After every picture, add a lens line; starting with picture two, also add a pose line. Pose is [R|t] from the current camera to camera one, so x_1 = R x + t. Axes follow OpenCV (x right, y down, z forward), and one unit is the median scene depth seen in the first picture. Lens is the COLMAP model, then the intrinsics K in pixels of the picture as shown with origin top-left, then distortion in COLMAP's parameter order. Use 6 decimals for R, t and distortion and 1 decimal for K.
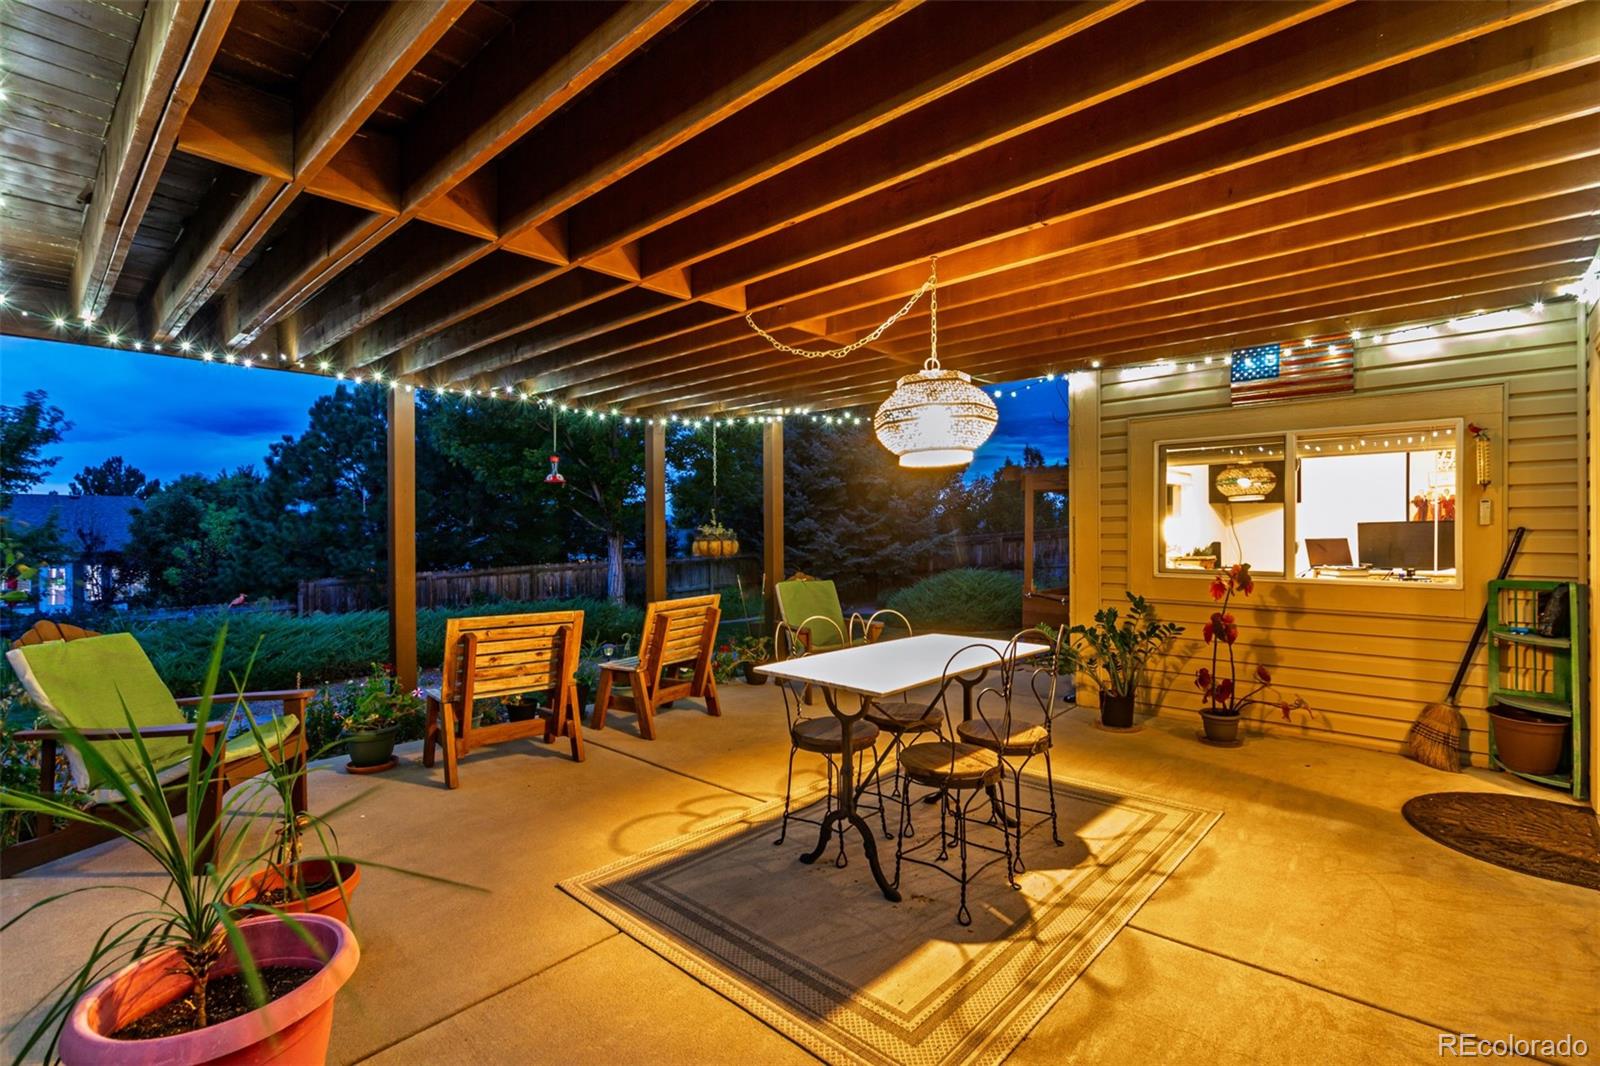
lens RADIAL K [[720.1, 0, 800.0], [0, 720.1, 533.0], [0, 0, 1]] dist [-0.001559, -0.001067]
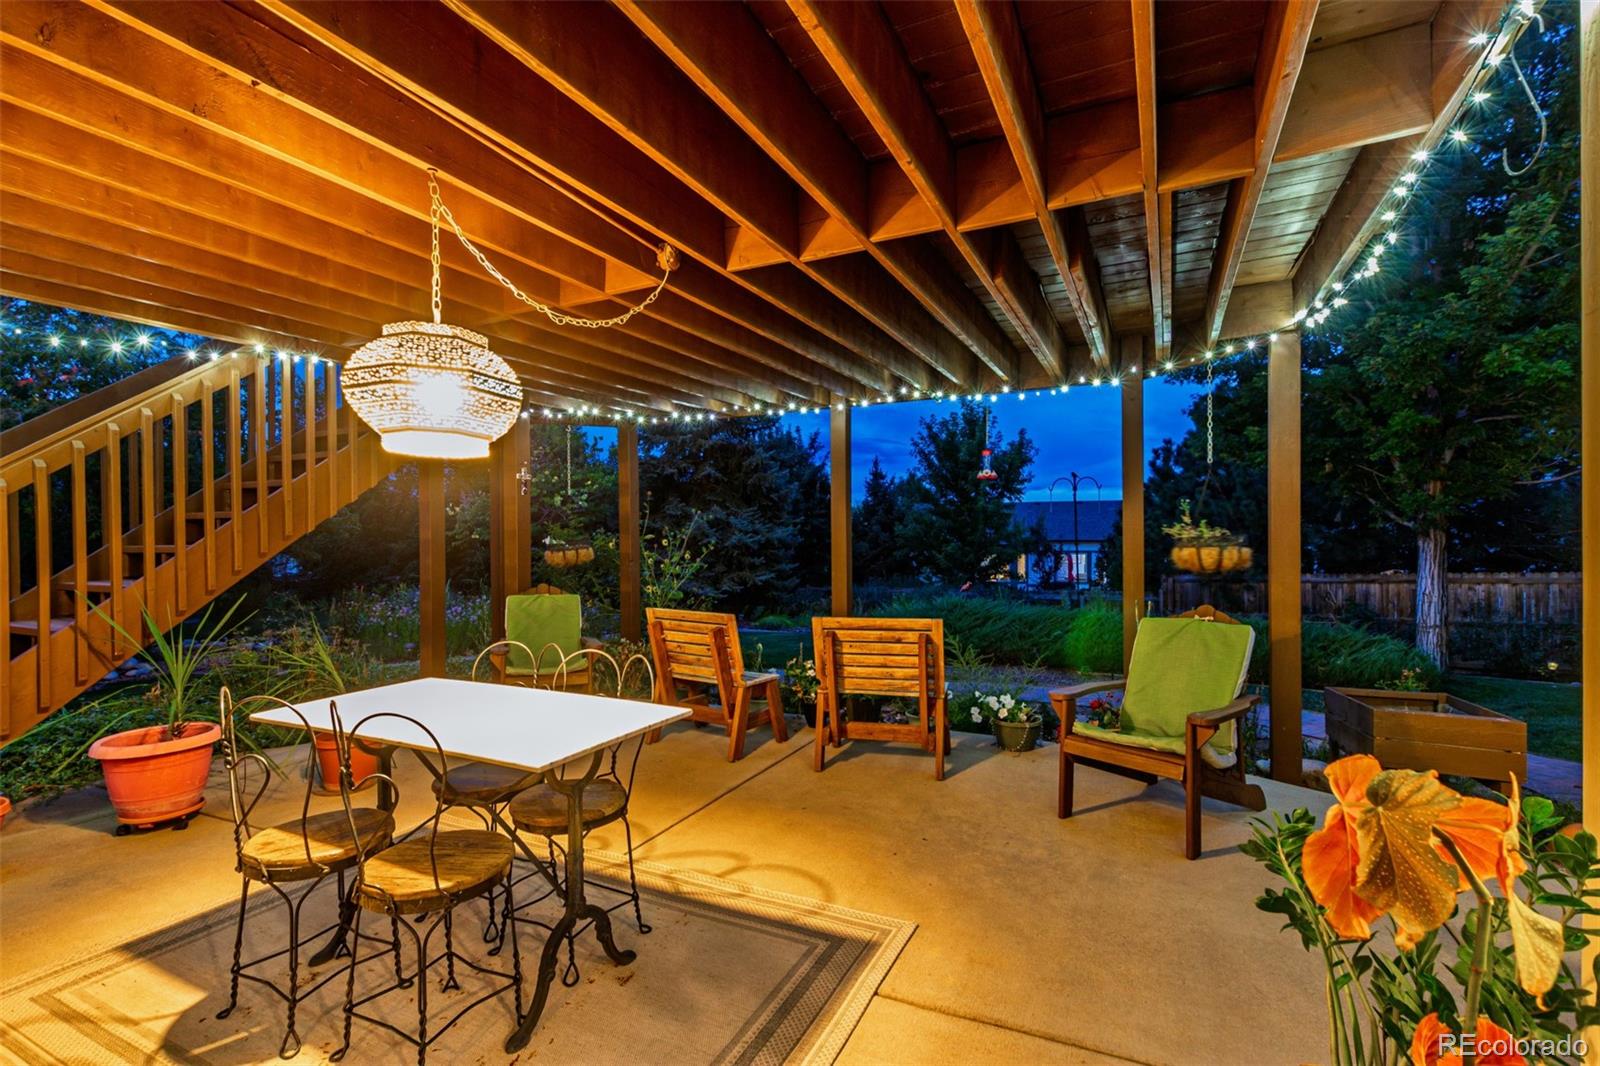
lens RADIAL K [[720.1, 0, 800.0], [0, 720.1, 533.0], [0, 0, 1]] dist [-0.001559, -0.001067]
pose [[0.302560, 0.003142, -0.953125, 0.618089], [0.003452, 0.999984, 0.004392, -0.010182], [0.953124, -0.004619, 0.302544, 0.699703]]
